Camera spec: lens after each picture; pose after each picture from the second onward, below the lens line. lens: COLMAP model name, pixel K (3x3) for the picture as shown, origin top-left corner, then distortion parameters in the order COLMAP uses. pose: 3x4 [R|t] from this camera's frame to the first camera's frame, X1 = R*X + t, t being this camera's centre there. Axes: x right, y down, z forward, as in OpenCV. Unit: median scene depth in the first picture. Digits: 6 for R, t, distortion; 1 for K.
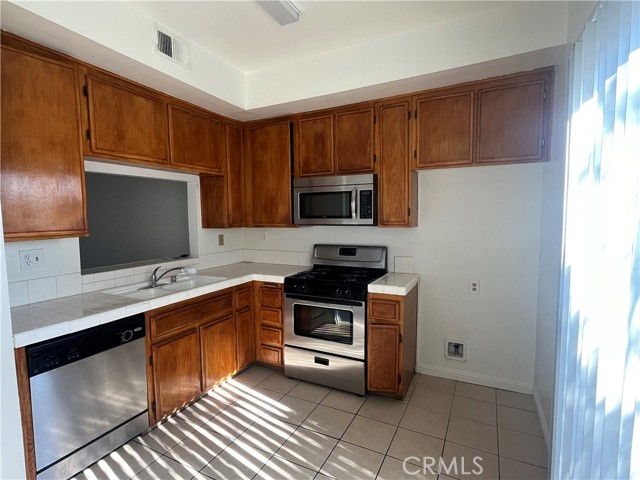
lens RADIAL K [[320.0, 0, 321.1], [0, 320.0, 239.0], [0, 0, 1]] dist [-0.004169, -0.000212]
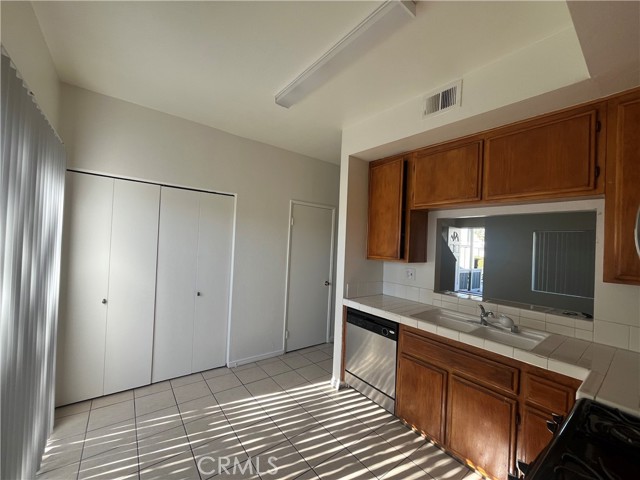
lens RADIAL K [[258.6, 0, 321.1], [0, 258.6, 241.3], [0, 0, 1]] dist [-0.001739, 0.000144]
pose [[-0.429798, -0.021153, -0.902677, 0.521846], [-0.111011, 0.993379, 0.029578, -0.094263], [0.896075, 0.112920, -0.429300, 1.082457]]
